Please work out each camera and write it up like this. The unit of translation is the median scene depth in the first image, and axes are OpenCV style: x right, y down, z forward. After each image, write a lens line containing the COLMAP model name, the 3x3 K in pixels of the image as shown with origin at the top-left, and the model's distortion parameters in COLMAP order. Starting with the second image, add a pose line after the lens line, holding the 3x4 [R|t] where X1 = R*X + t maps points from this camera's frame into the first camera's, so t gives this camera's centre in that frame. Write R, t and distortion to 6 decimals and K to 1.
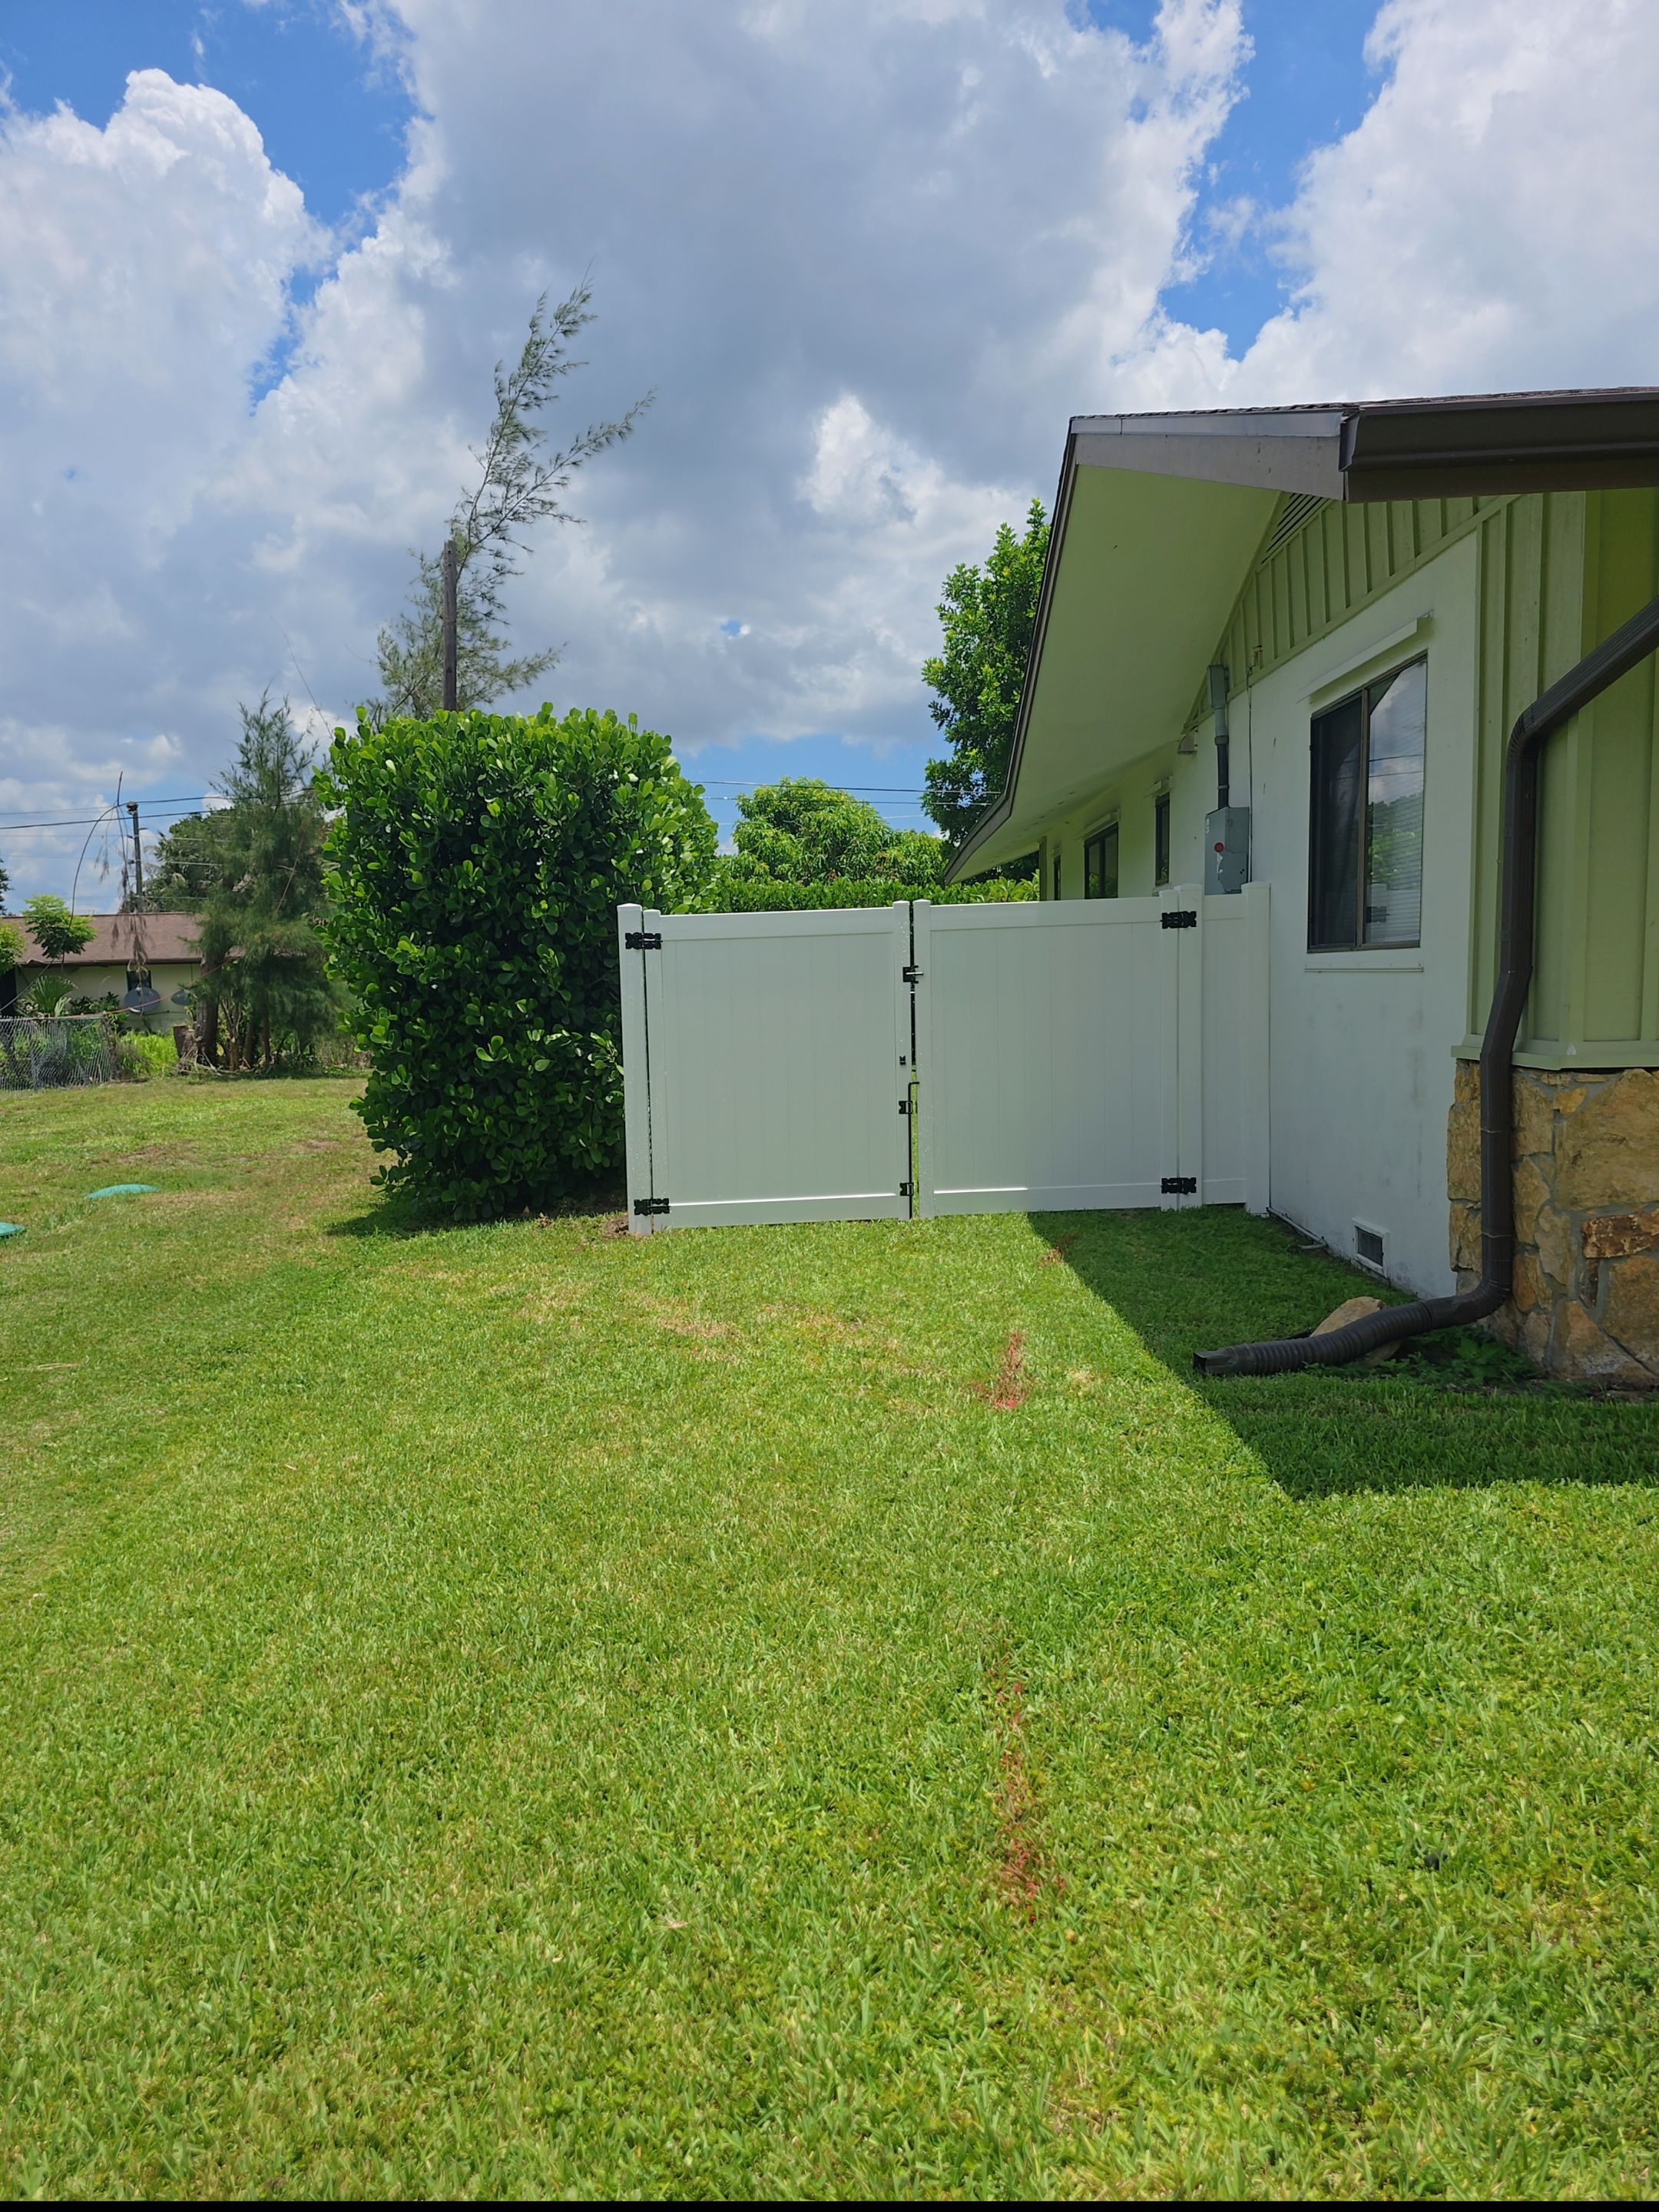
lens RADIAL K [[1531.3, 0, 829.5], [0, 1531.3, 1106.0], [0, 0, 1]] dist [0.017700, -0.022852]
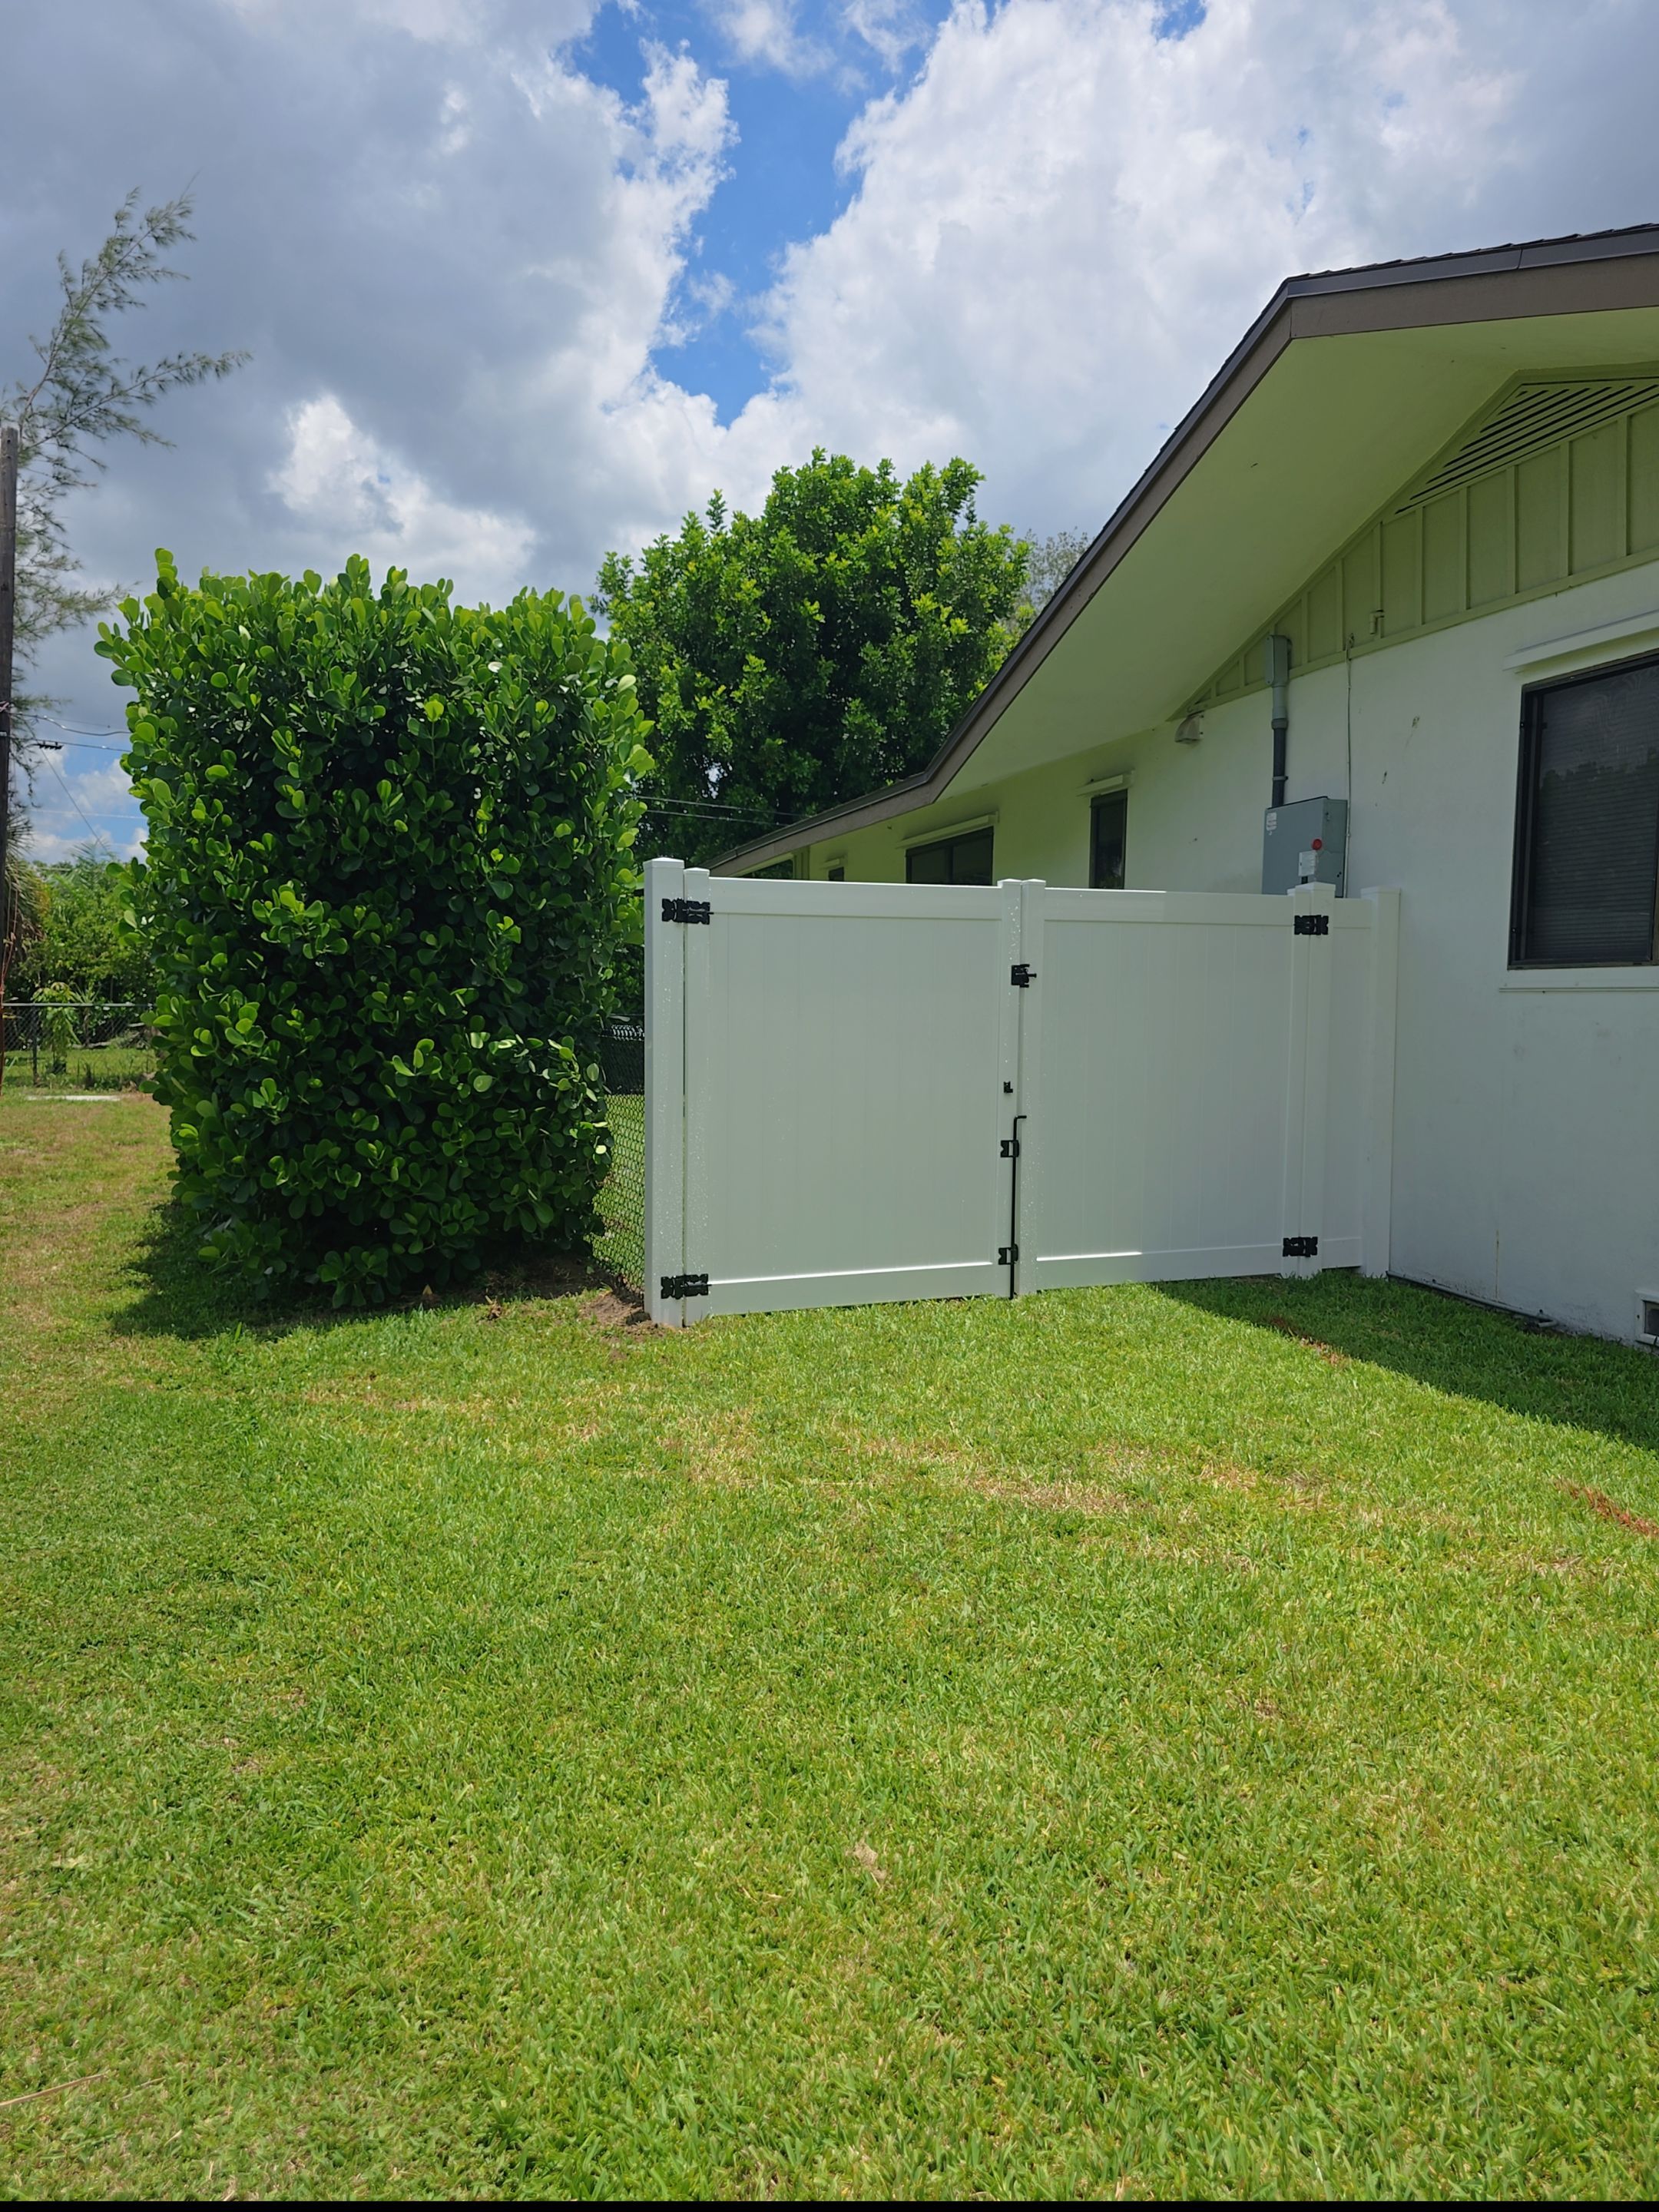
lens RADIAL K [[1524.6, 0, 840.6], [0, 1524.6, 1091.9], [0, 0, 1]] dist [0.063249, -0.055691]
pose [[0.940006, 0.021184, 0.340499, -0.269467], [-0.009616, 0.999319, -0.035626, 0.000434], [-0.341022, 0.030214, 0.939570, 0.287687]]
